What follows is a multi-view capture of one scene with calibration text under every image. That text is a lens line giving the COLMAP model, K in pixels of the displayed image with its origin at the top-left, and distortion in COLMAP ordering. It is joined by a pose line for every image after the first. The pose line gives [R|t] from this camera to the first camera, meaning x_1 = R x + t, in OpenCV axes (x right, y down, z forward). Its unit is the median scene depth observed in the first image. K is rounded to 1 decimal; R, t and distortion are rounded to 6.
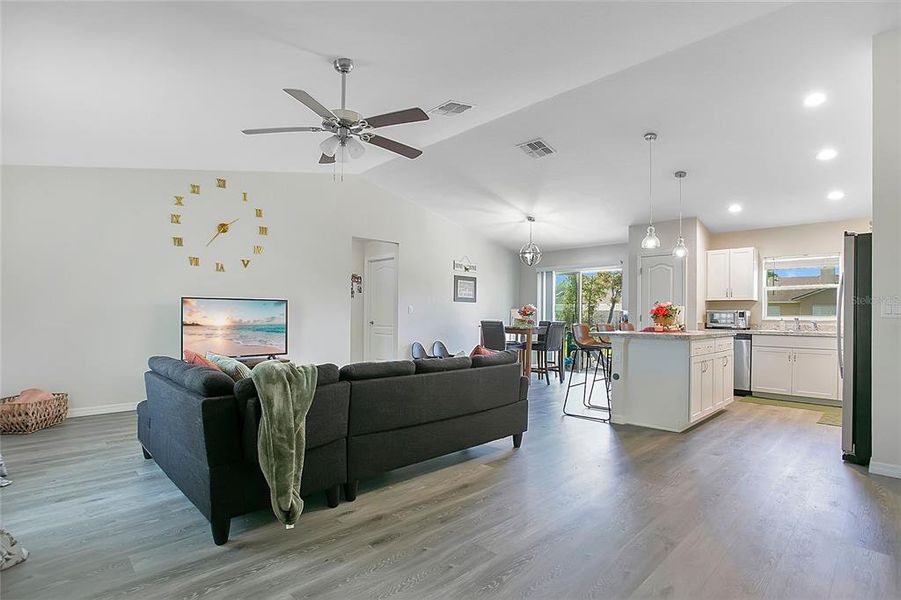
lens RADIAL K [[446.7, 0, 450.5], [0, 446.7, 300.0], [0, 0, 1]] dist [-0.034711, 0.001320]
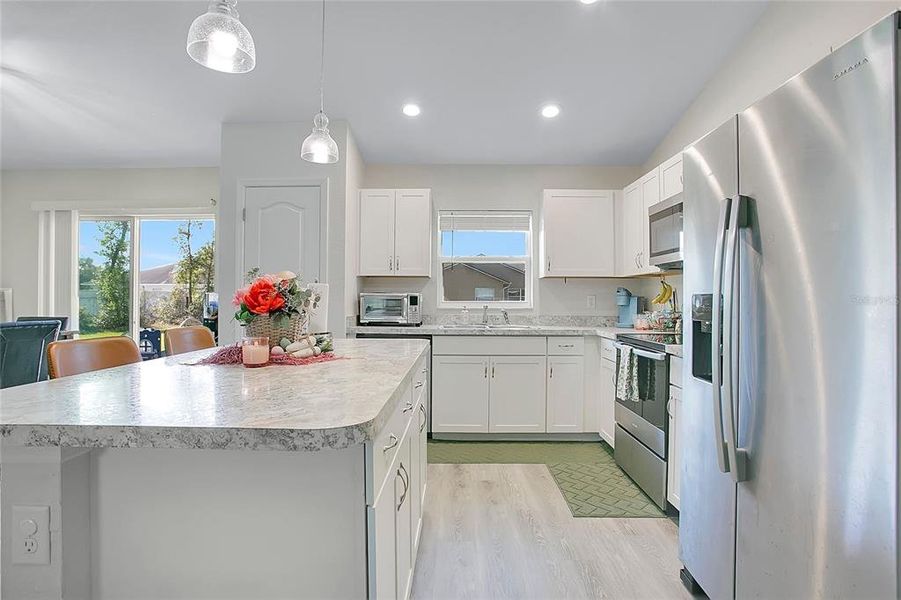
lens RADIAL K [[446.7, 0, 450.5], [0, 446.7, 300.0], [0, 0, 1]] dist [-0.034711, 0.001320]
pose [[0.709914, -0.011994, 0.704186, 0.220359], [-0.018395, 0.999198, 0.035564, 0.008250], [-0.704048, -0.038201, 0.709124, 0.433126]]
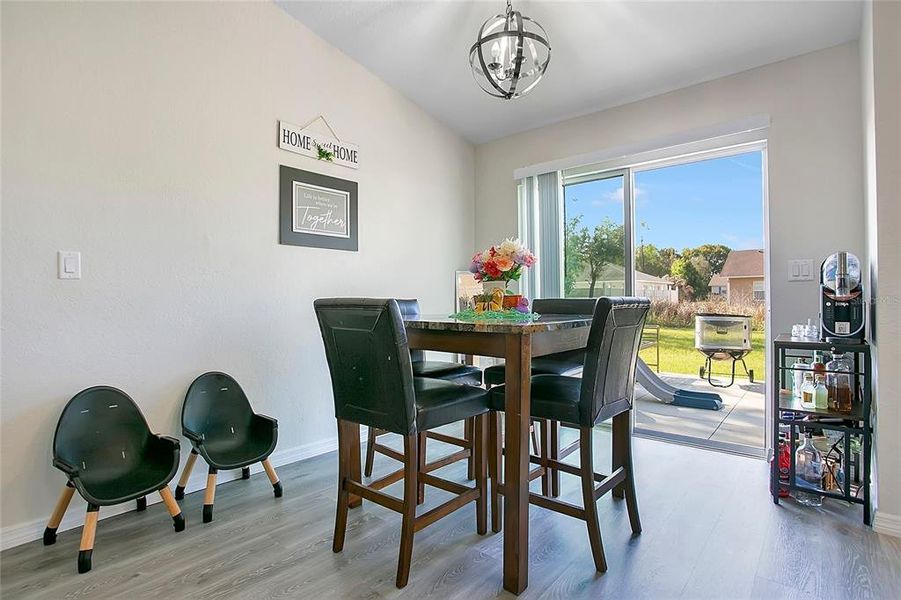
lens RADIAL K [[446.7, 0, 450.5], [0, 446.7, 300.0], [0, 0, 1]] dist [-0.034711, 0.001320]
pose [[0.995055, -0.013498, 0.098403, 0.111555], [0.009913, 0.999272, 0.036827, 0.037722], [-0.098829, -0.035669, 0.994465, 0.721263]]
